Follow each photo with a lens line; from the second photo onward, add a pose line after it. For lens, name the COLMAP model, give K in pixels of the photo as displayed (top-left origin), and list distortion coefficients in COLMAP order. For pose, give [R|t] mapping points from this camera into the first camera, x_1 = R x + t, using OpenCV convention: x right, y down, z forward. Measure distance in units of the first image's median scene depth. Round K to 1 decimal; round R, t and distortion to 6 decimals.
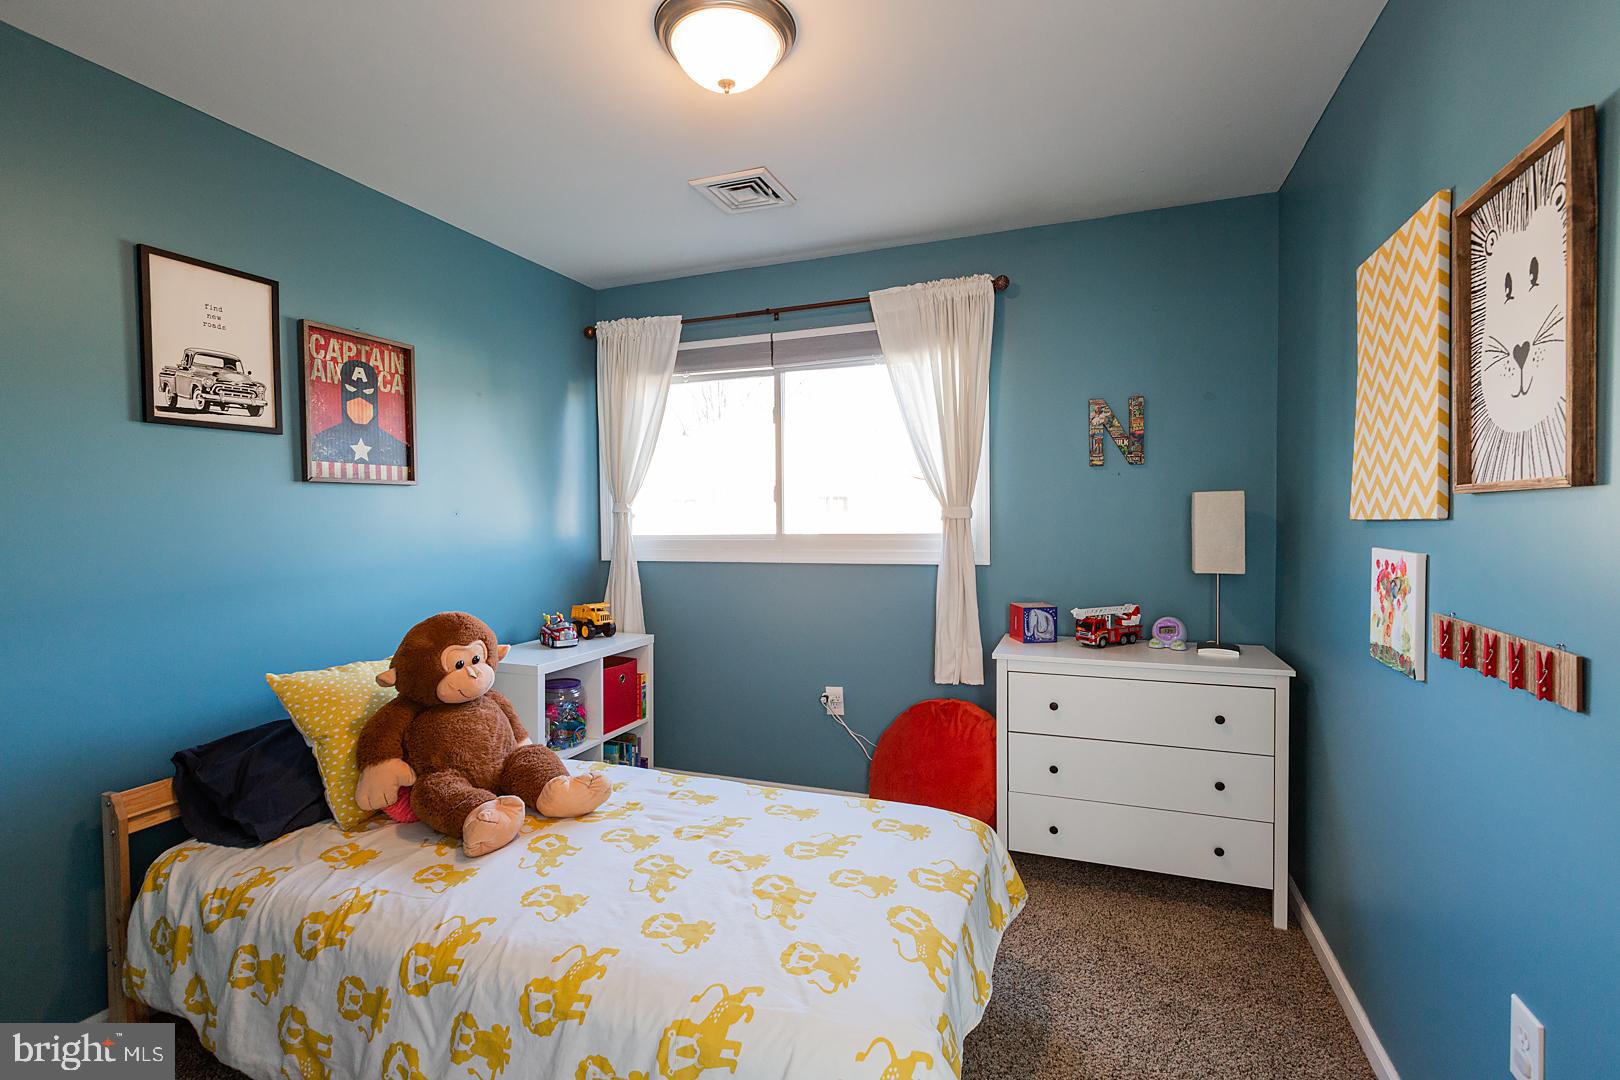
lens RADIAL K [[744.3, 0, 806.4], [0, 744.3, 534.6], [0, 0, 1]] dist [0.003583, 0.000364]
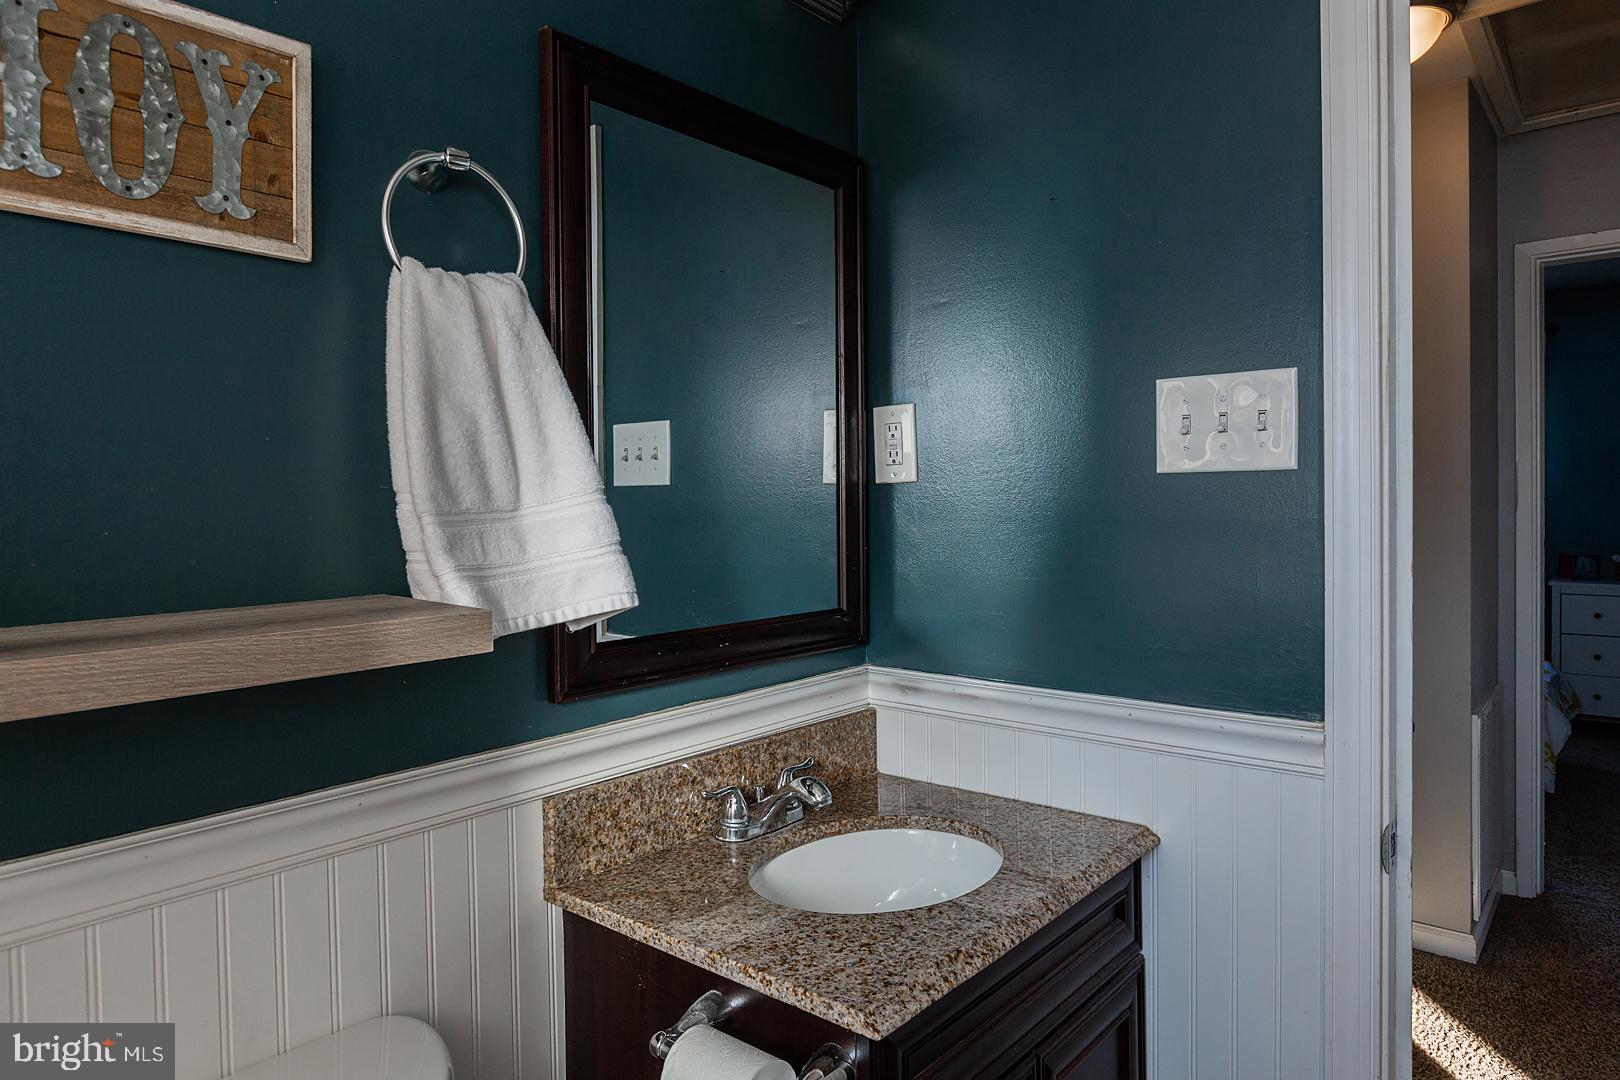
lens RADIAL K [[1001.1, 0, 779.8], [0, 1001.1, 512.8], [0, 0, 1]] dist [0.001145, -0.004992]
pose [[0.940279, 0.004827, -0.340371, -0.505565], [-0.006691, 0.999968, -0.004300, 0.035537], [0.340340, 0.006321, 0.940281, -1.382159]]
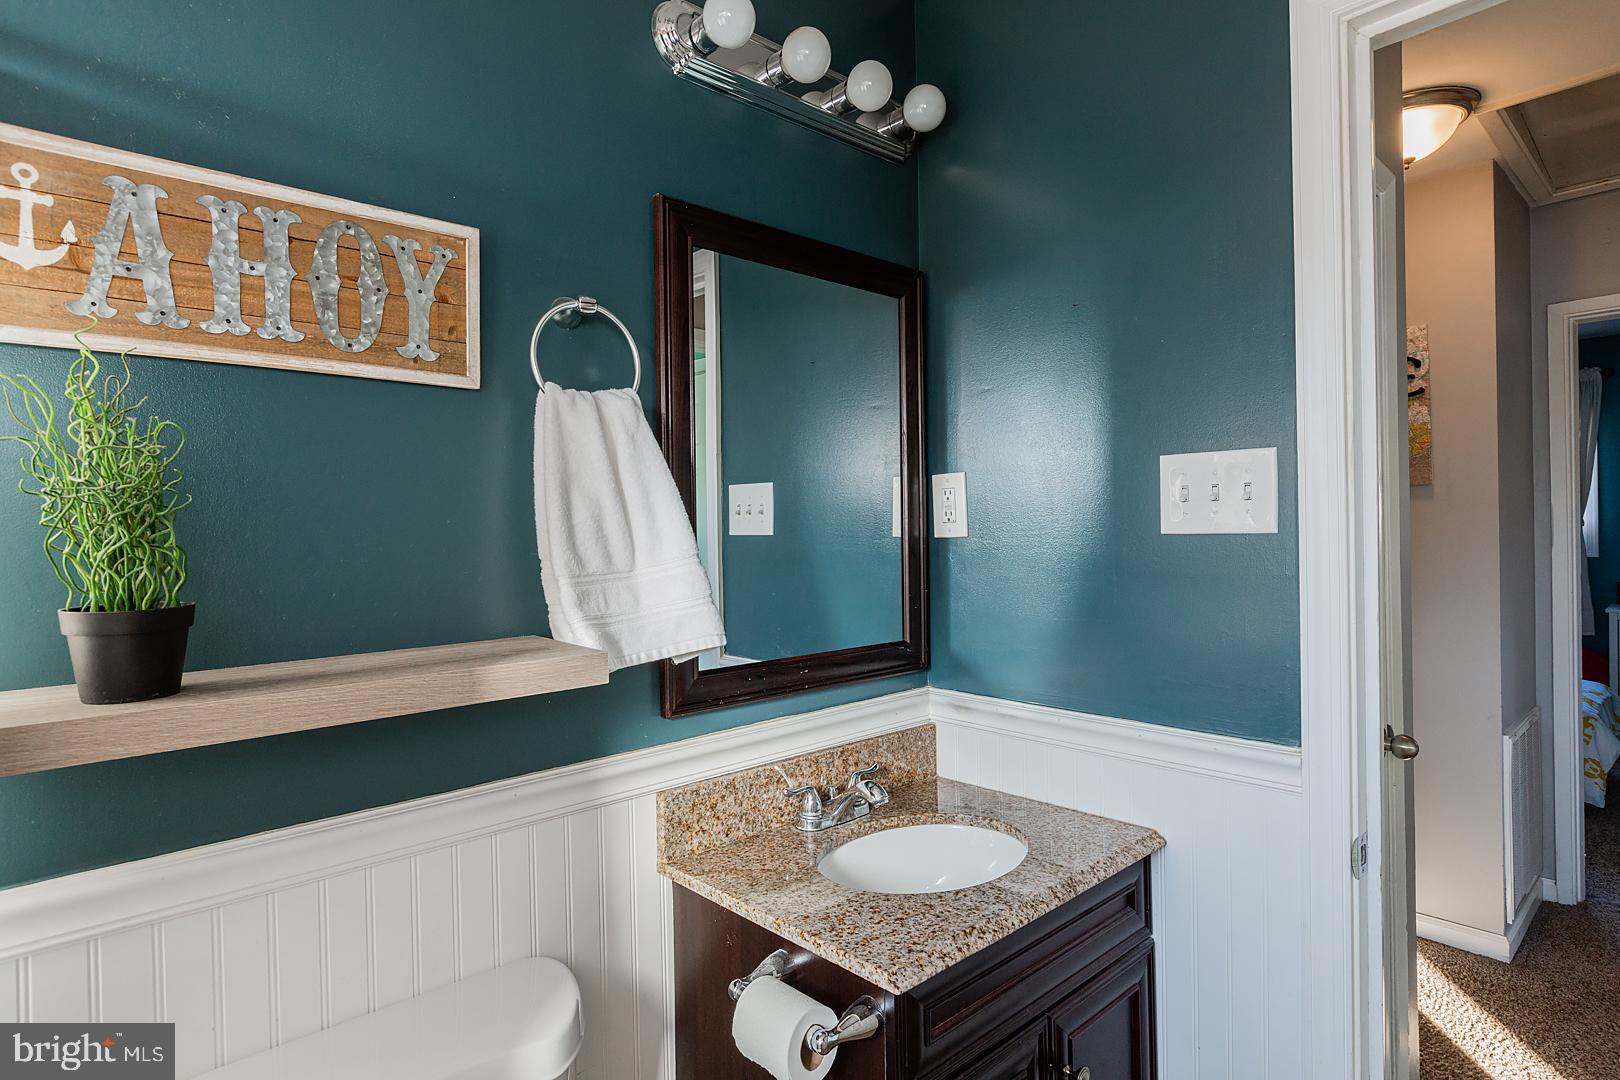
lens RADIAL K [[864.5, 0, 802.2], [0, 864.5, 529.0], [0, 0, 1]] dist [0.002968, -0.001712]
pose [[0.896074, -0.002677, -0.443897, -0.459450], [-0.004088, 0.999890, -0.014282, 0.016811], [0.443886, 0.014612, 0.895964, -1.407158]]
